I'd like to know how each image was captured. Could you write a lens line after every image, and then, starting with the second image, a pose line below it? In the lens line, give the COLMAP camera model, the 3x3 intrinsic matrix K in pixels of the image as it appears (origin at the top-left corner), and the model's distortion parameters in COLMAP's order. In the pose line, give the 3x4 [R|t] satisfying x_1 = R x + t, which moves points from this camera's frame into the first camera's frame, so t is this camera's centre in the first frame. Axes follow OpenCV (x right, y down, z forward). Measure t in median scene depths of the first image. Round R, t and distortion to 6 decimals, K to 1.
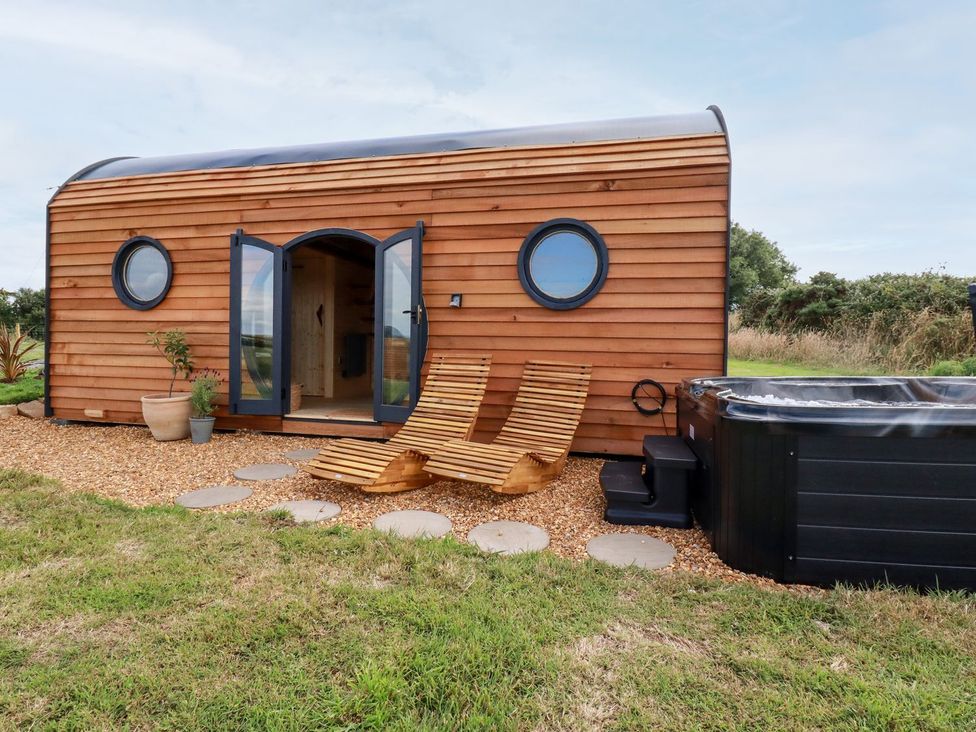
lens RADIAL K [[520.5, 0, 488.0], [0, 520.5, 366.0], [0, 0, 1]] dist [0.001673, -0.015052]
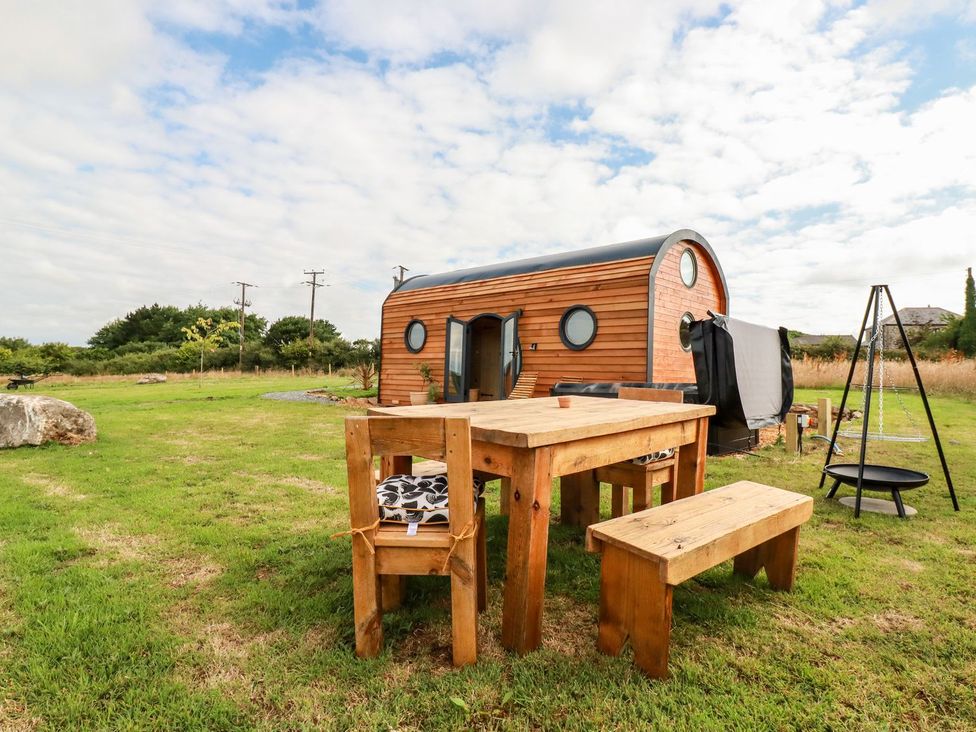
lens RADIAL K [[552.5, 0, 487.4], [0, 552.5, 364.0], [0, 0, 1]] dist [0.000864, 0.000002]
pose [[0.858499, -0.004552, -0.512795, 0.858550], [-0.034557, 0.997174, -0.066707, 0.088048], [0.511649, 0.074989, 0.855916, -0.894449]]
